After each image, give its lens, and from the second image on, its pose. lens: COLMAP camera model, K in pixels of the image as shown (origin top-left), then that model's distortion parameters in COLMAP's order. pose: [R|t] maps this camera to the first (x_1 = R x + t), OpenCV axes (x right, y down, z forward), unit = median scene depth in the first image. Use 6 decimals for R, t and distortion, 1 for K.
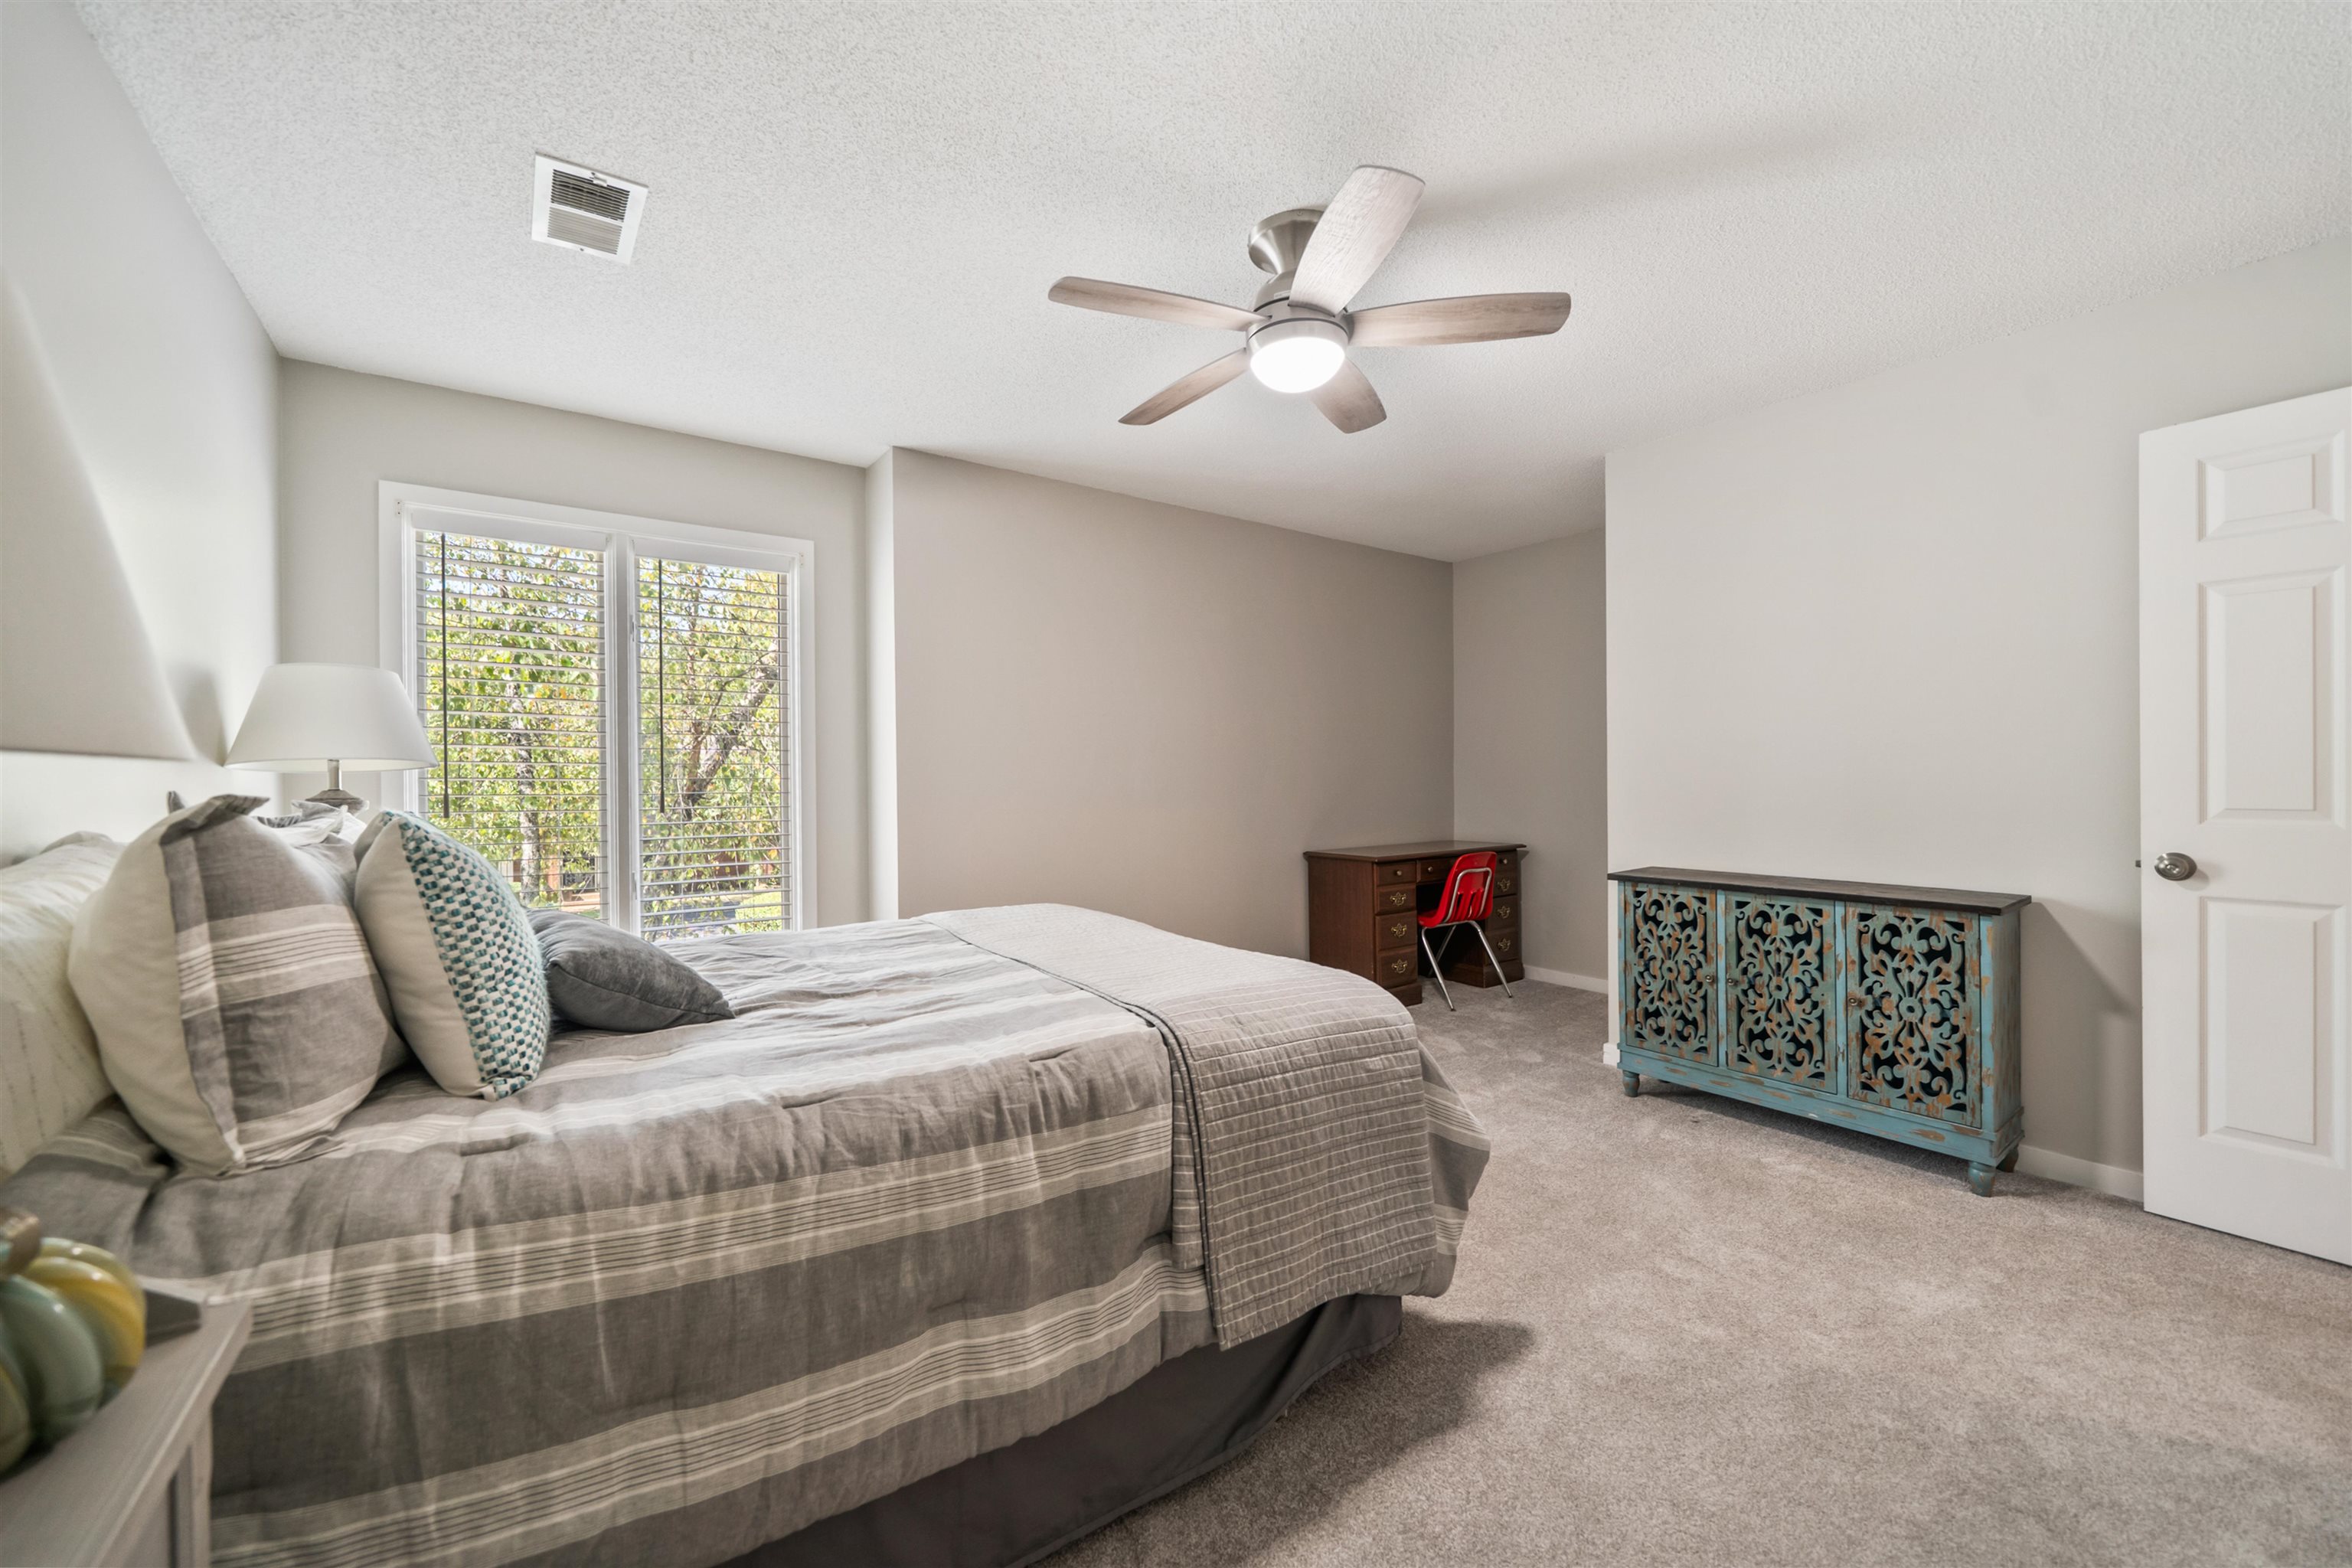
lens RADIAL K [[880.0, 0, 1171.7], [0, 880.0, 776.7], [0, 0, 1]] dist [0.000879, -0.000994]
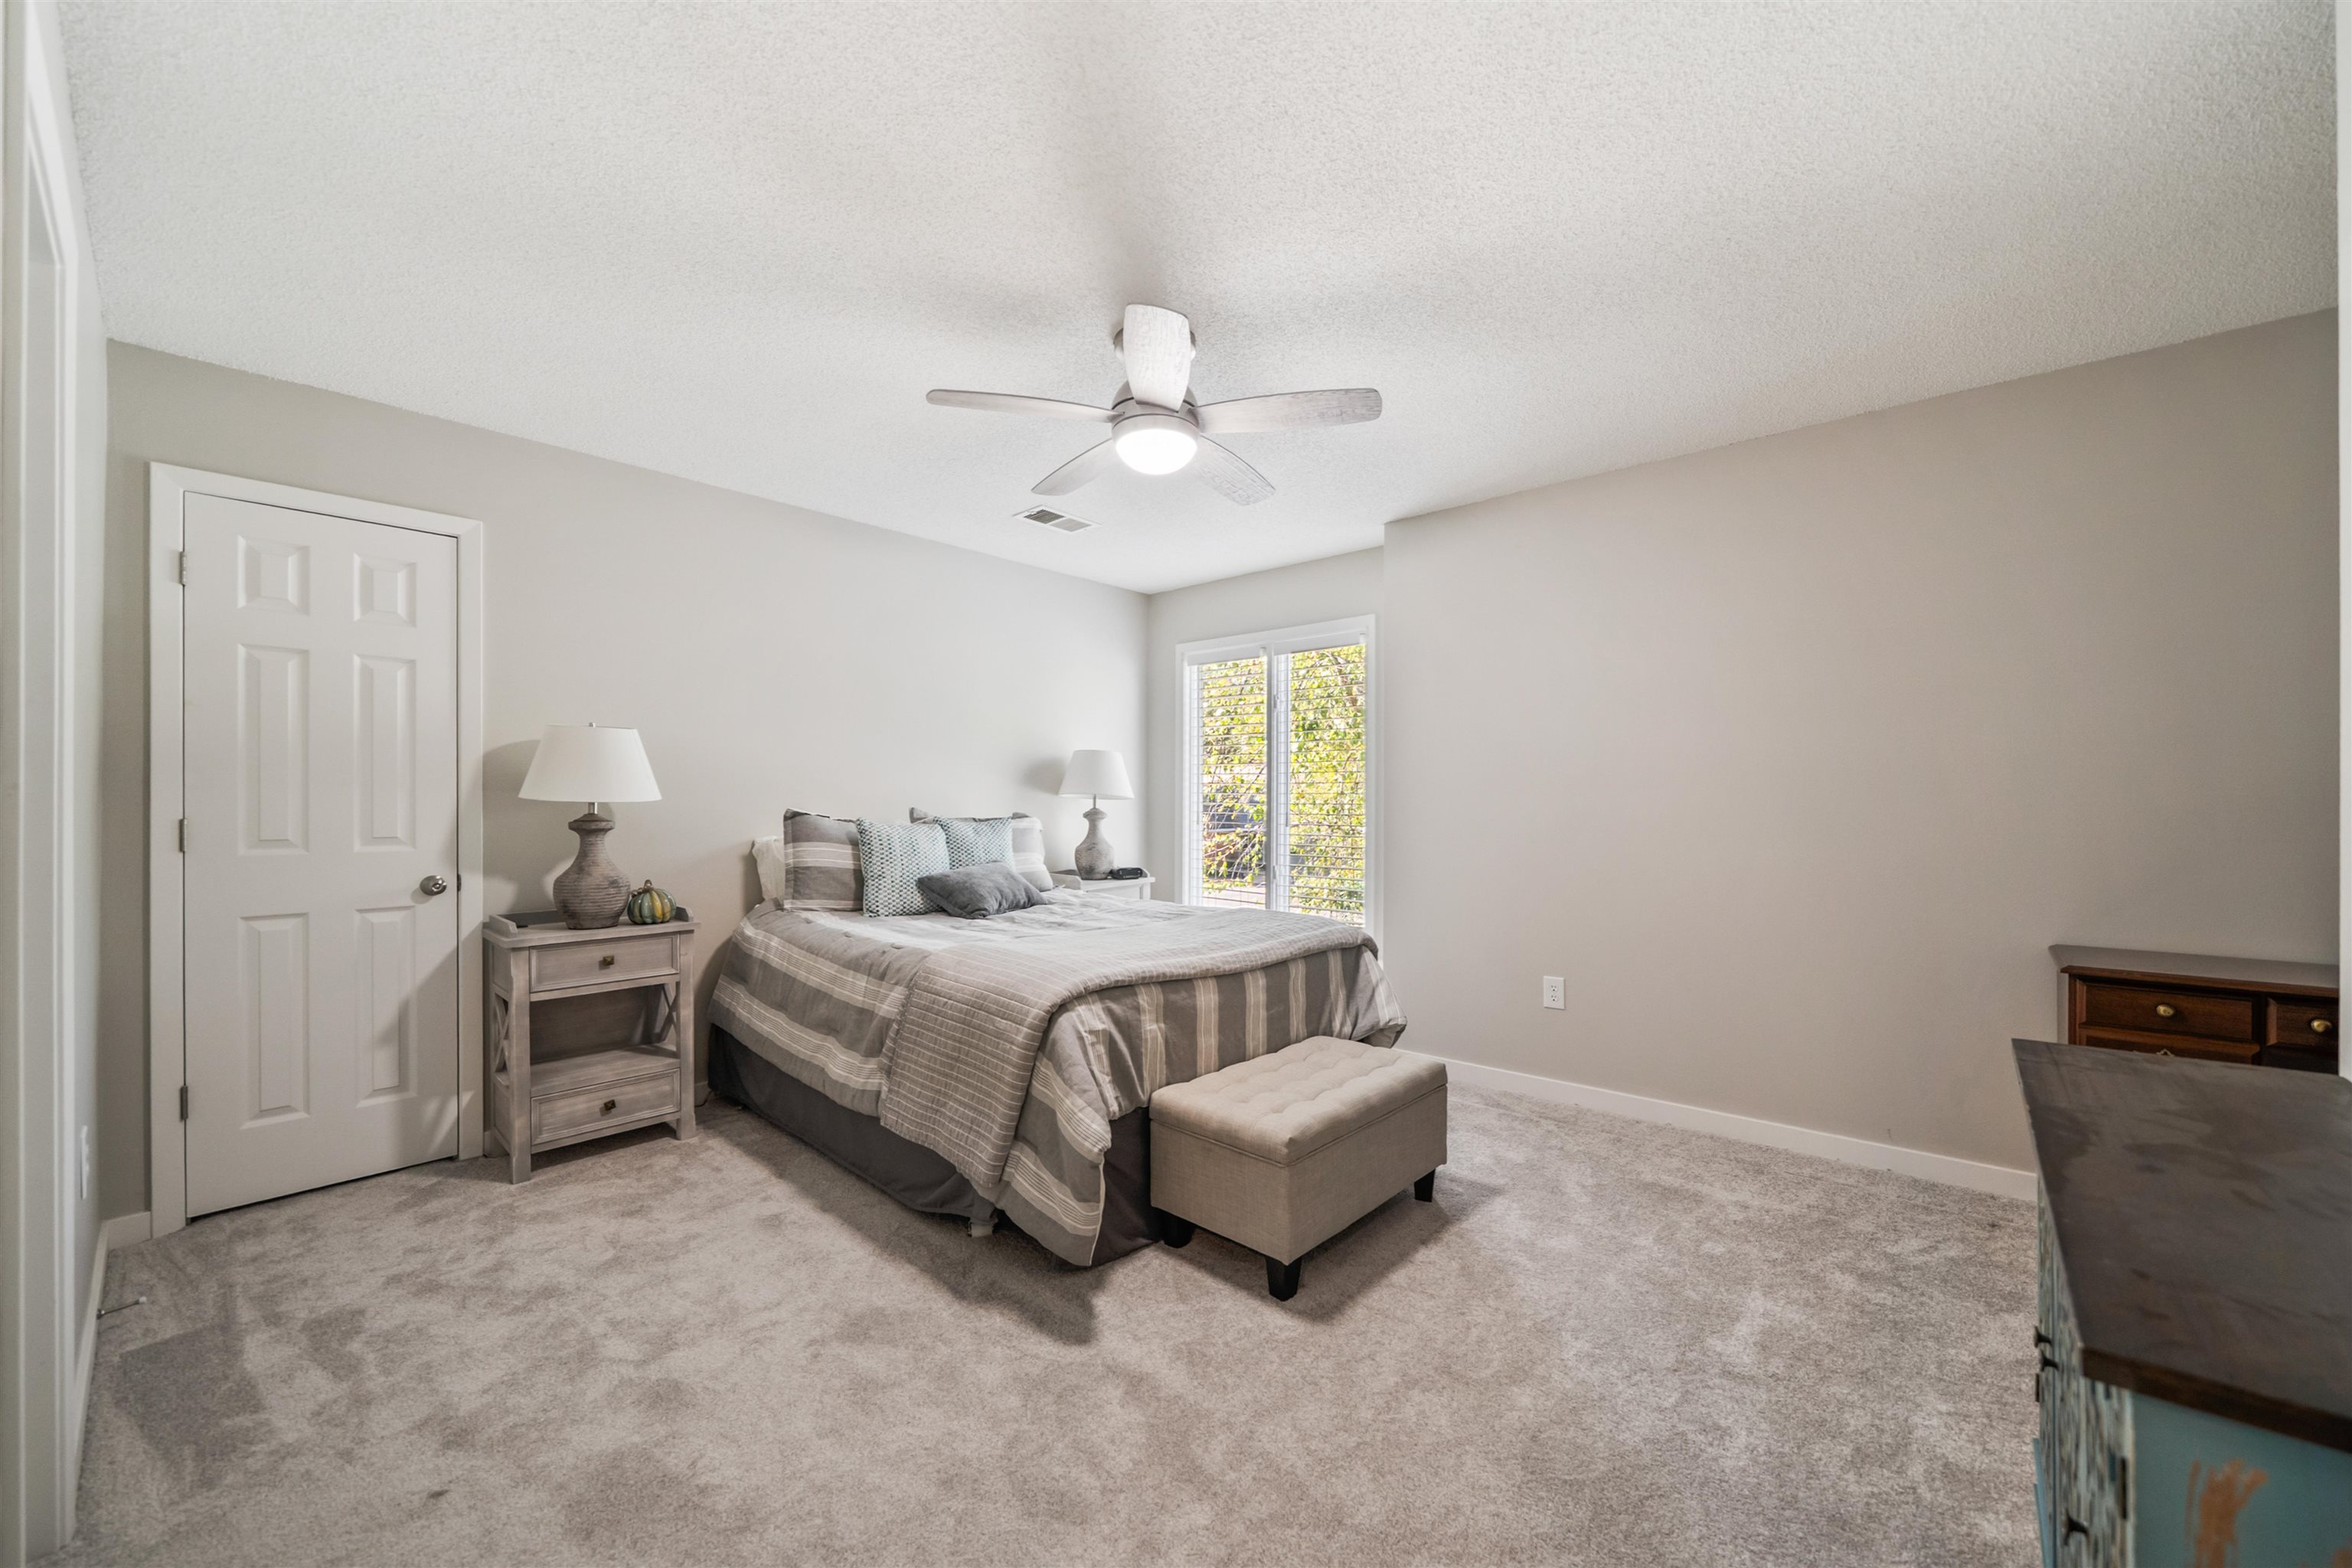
lens RADIAL K [[880.0, 0, 1174.7], [0, 880.0, 794.8], [0, 0, 1]] dist [0.000879, -0.000994]
pose [[0.232810, 0.000328, -0.972522, 2.123588], [-0.003078, 0.999995, -0.000399, -0.028939], [0.972517, 0.003086, 0.232809, 1.262659]]
